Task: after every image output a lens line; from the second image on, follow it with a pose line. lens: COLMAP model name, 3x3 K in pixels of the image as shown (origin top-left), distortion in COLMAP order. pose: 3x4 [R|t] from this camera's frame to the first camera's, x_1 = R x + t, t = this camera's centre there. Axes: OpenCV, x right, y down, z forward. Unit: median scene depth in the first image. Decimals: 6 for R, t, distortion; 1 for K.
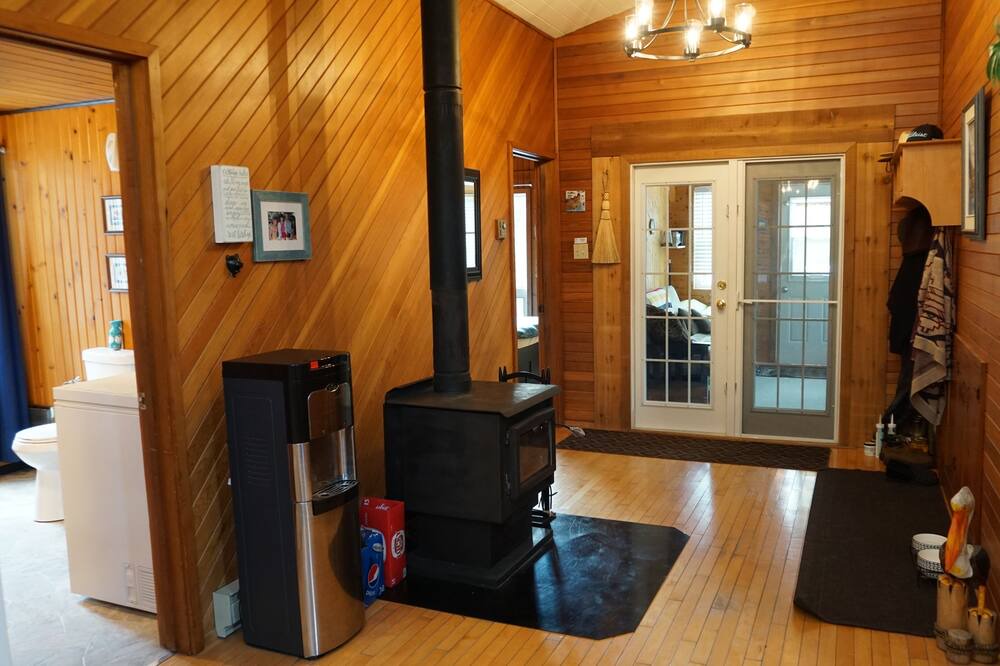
lens RADIAL K [[775.9, 0, 499.7], [0, 775.9, 316.5], [0, 0, 1]] dist [-0.004273, -0.003669]
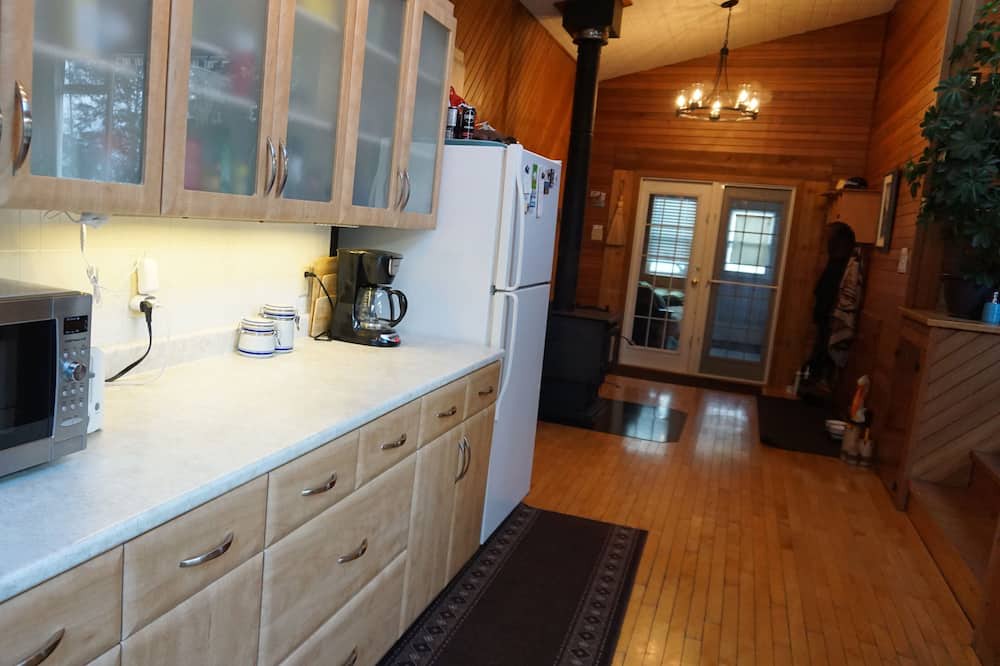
lens RADIAL K [[603.5, 0, 498.6], [0, 603.5, 292.3], [0, 0, 1]] dist [0.002677, 0.001210]
pose [[0.994597, 0.103739, 0.003833, -0.096555], [-0.103800, 0.994335, 0.022875, 0.019900], [-0.001438, -0.023149, 0.999731, -0.144261]]
